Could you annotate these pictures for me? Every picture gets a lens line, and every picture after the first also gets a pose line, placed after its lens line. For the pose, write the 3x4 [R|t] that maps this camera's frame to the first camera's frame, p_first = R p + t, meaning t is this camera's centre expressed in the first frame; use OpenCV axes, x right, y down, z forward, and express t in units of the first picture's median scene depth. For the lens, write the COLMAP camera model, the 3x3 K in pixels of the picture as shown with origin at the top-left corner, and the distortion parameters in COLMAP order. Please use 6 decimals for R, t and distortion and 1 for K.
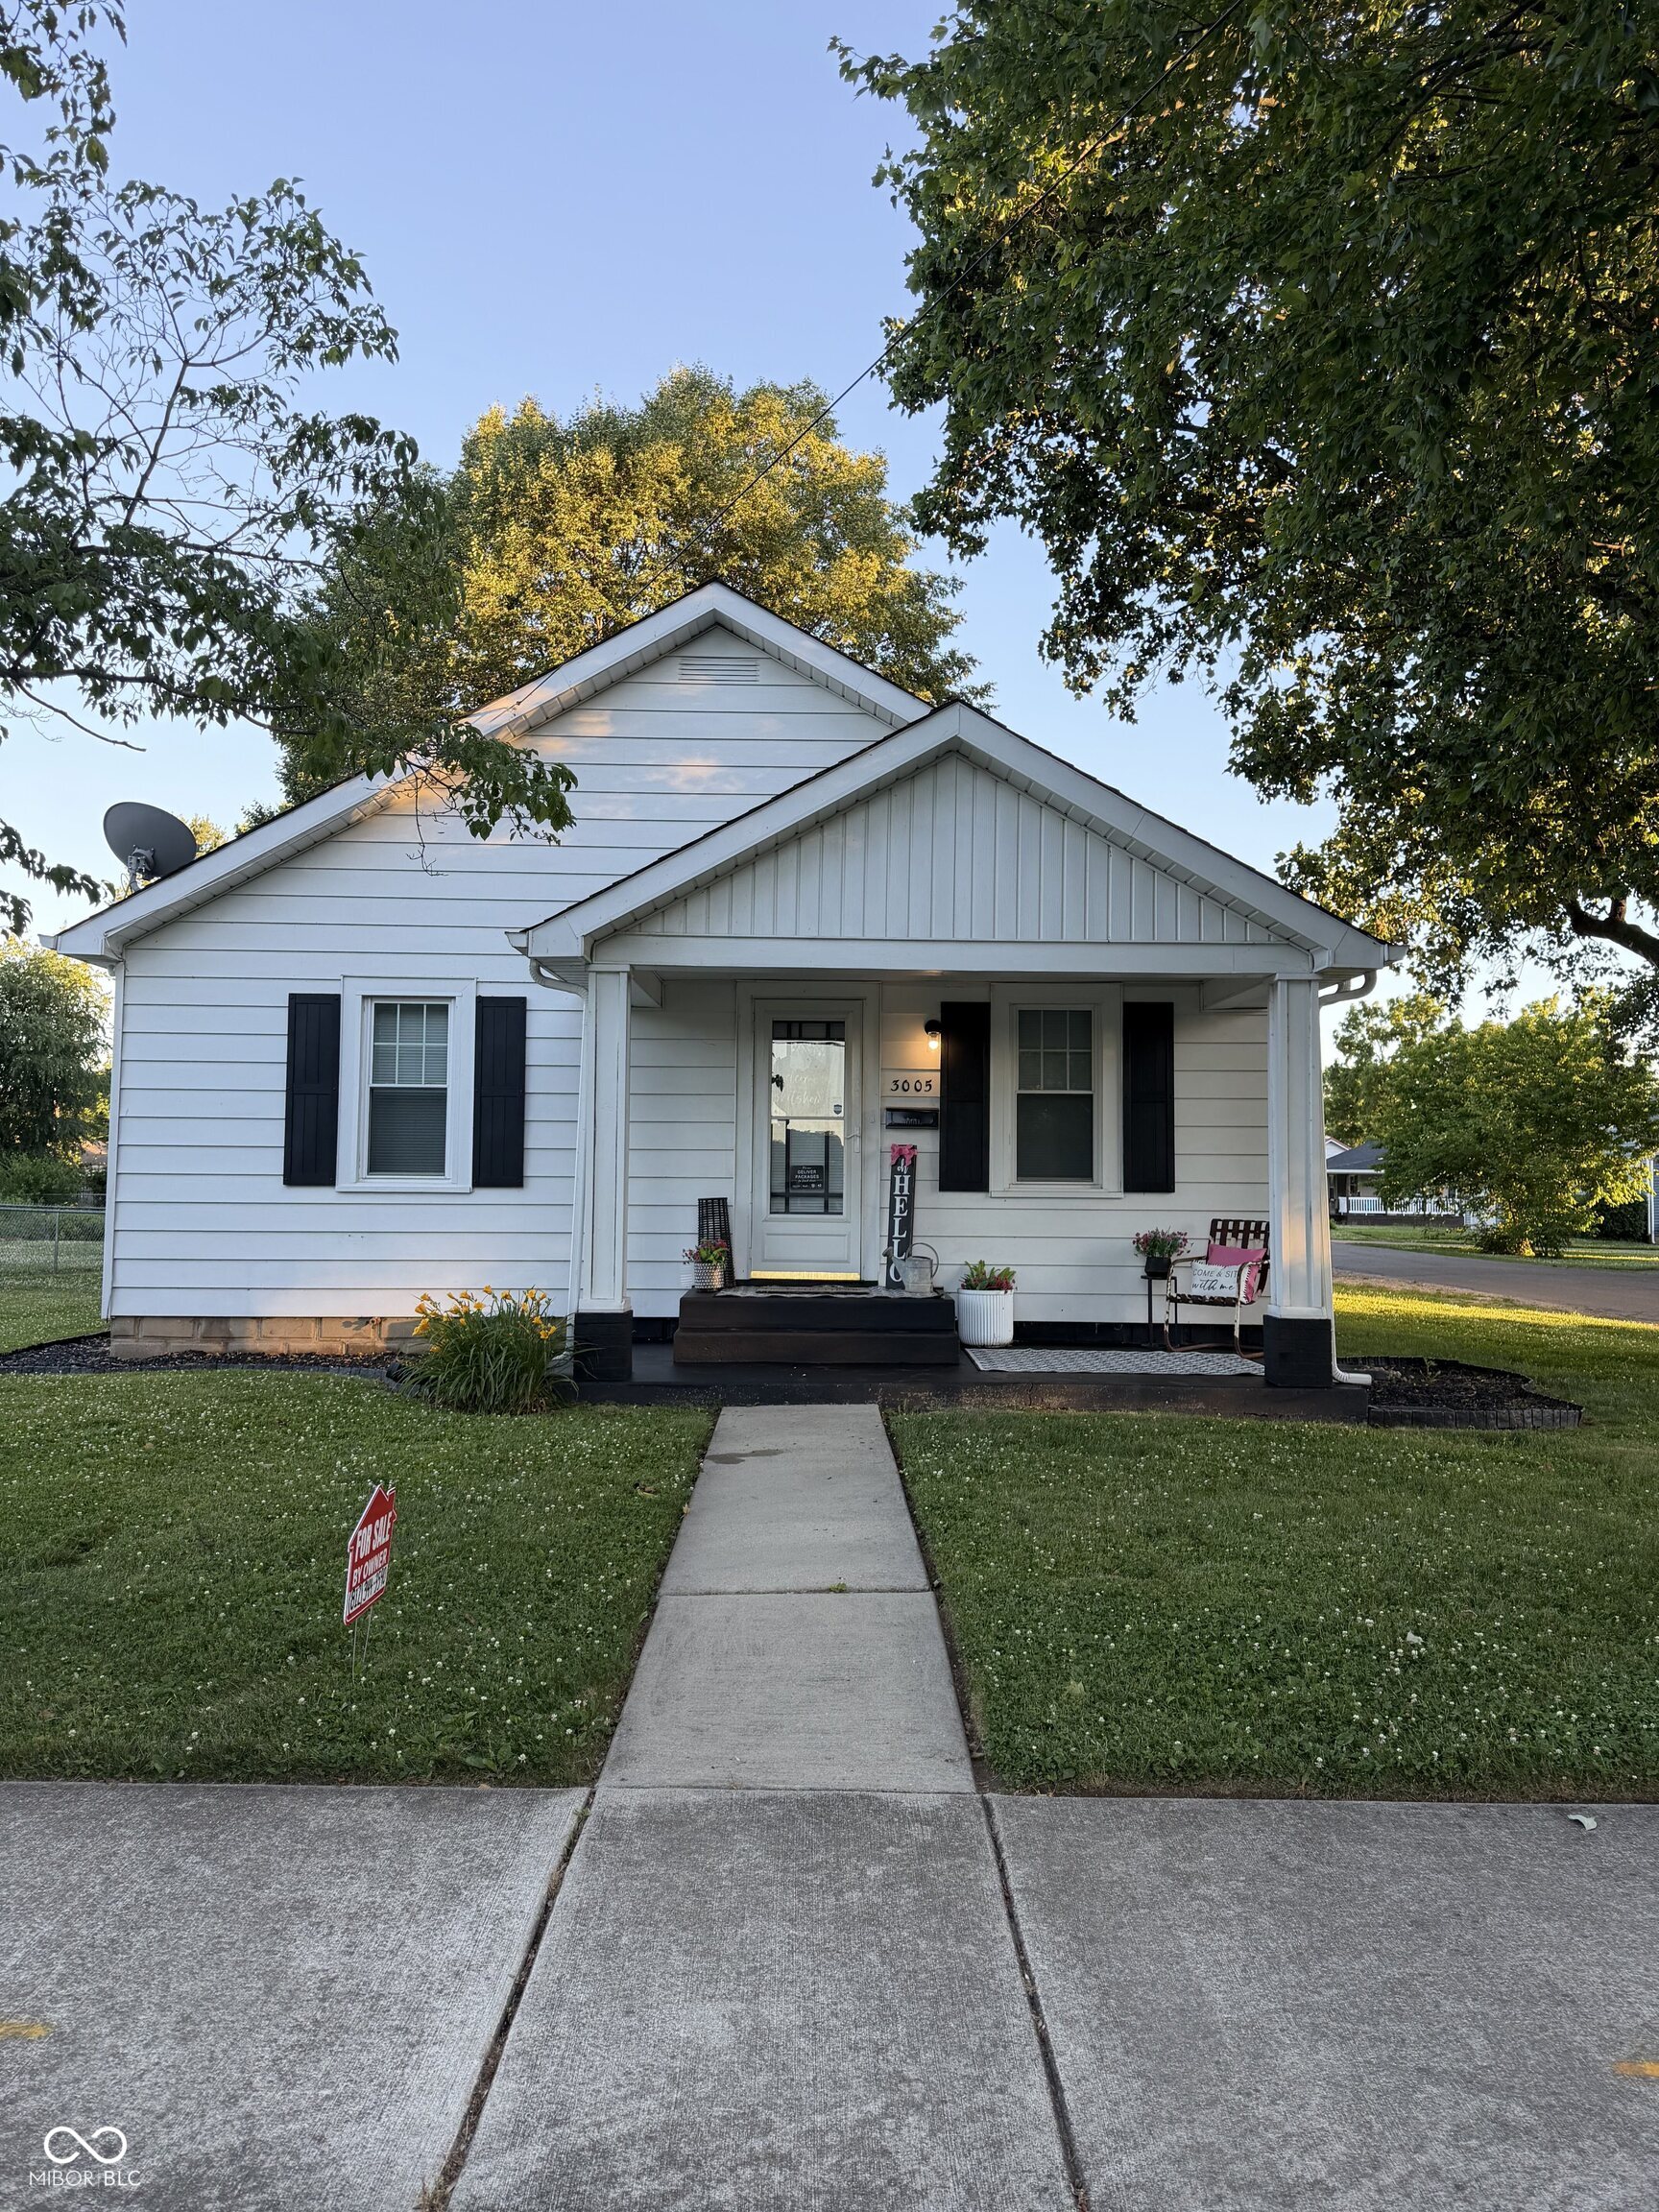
lens RADIAL K [[1533.1, 0, 834.4], [0, 1533.1, 1112.1], [0, 0, 1]] dist [0.150223, -0.227433]
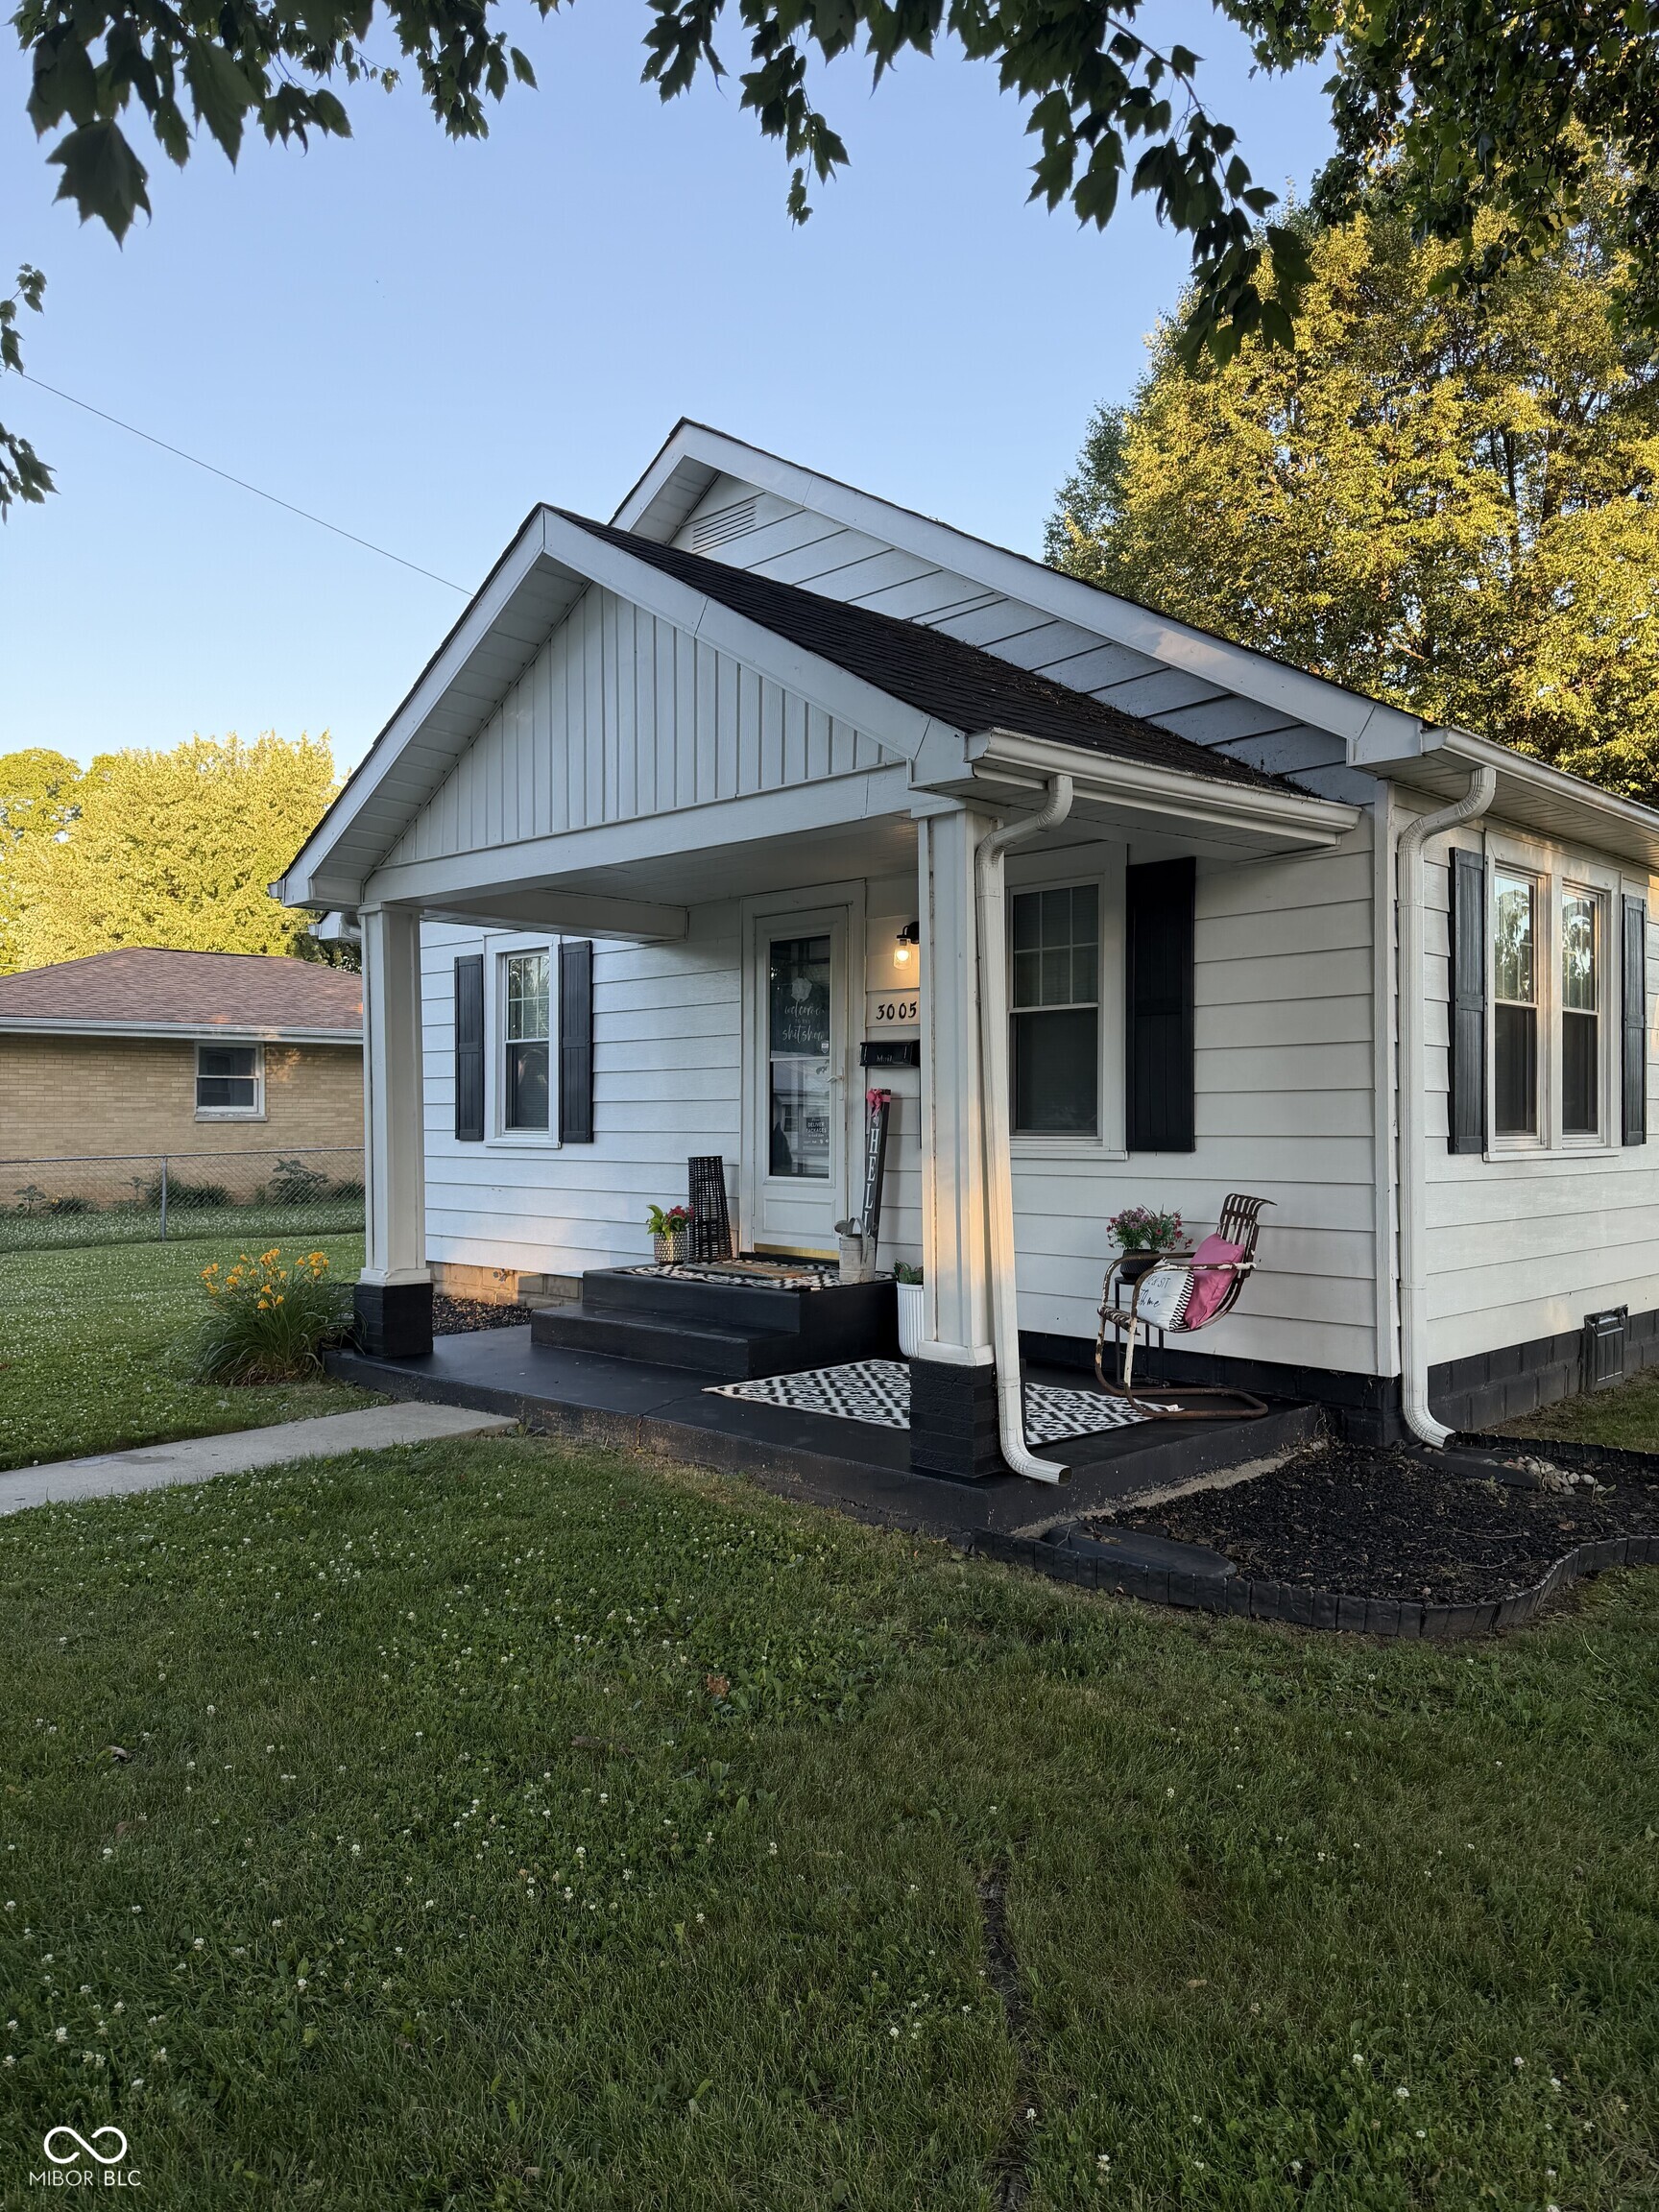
lens RADIAL K [[1533.1, 0, 834.4], [0, 1533.1, 1112.1], [0, 0, 1]] dist [0.150223, -0.227433]
pose [[0.711905, -0.013304, -0.702149, 0.569801], [0.041781, 0.998852, 0.023435, 0.013904], [0.701031, -0.046020, 0.711644, 0.434926]]
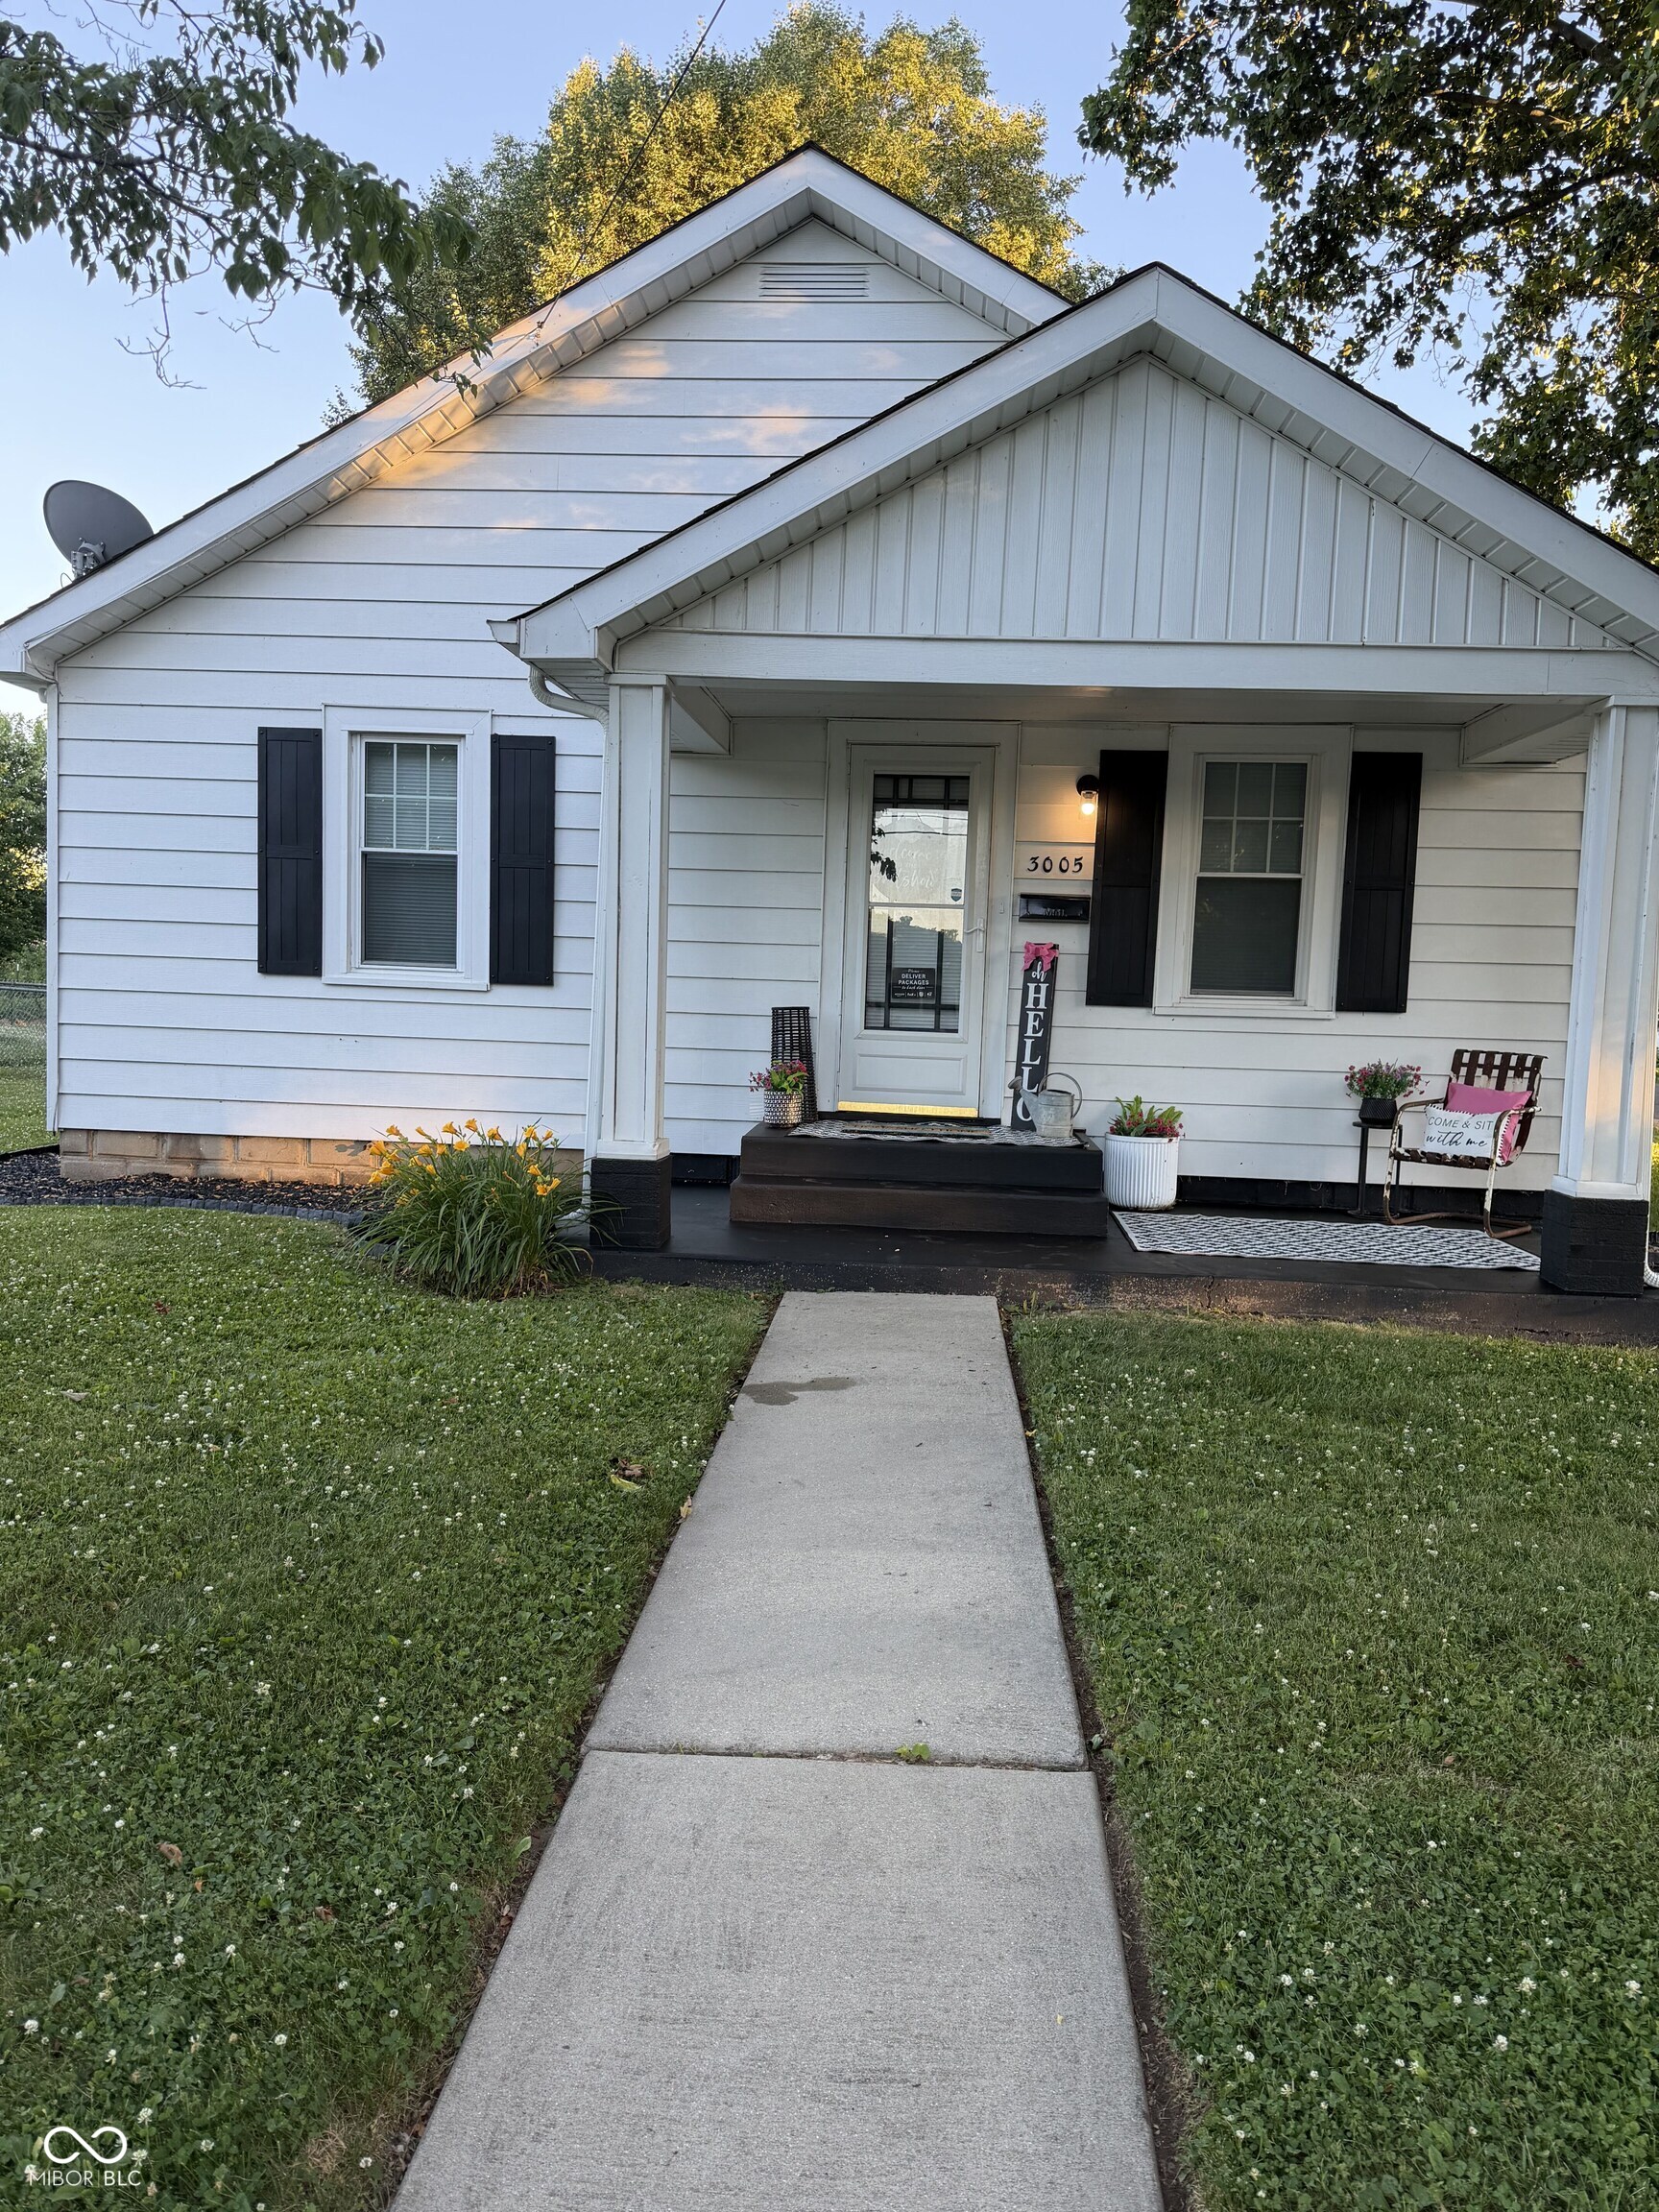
lens RADIAL K [[1533.1, 0, 834.4], [0, 1533.1, 1112.1], [0, 0, 1]] dist [0.150223, -0.227433]
pose [[0.996524, 0.030988, -0.077334, 0.004494], [-0.020756, 0.991327, 0.129766, 0.007477], [0.080684, -0.127710, 0.988524, 0.225320]]
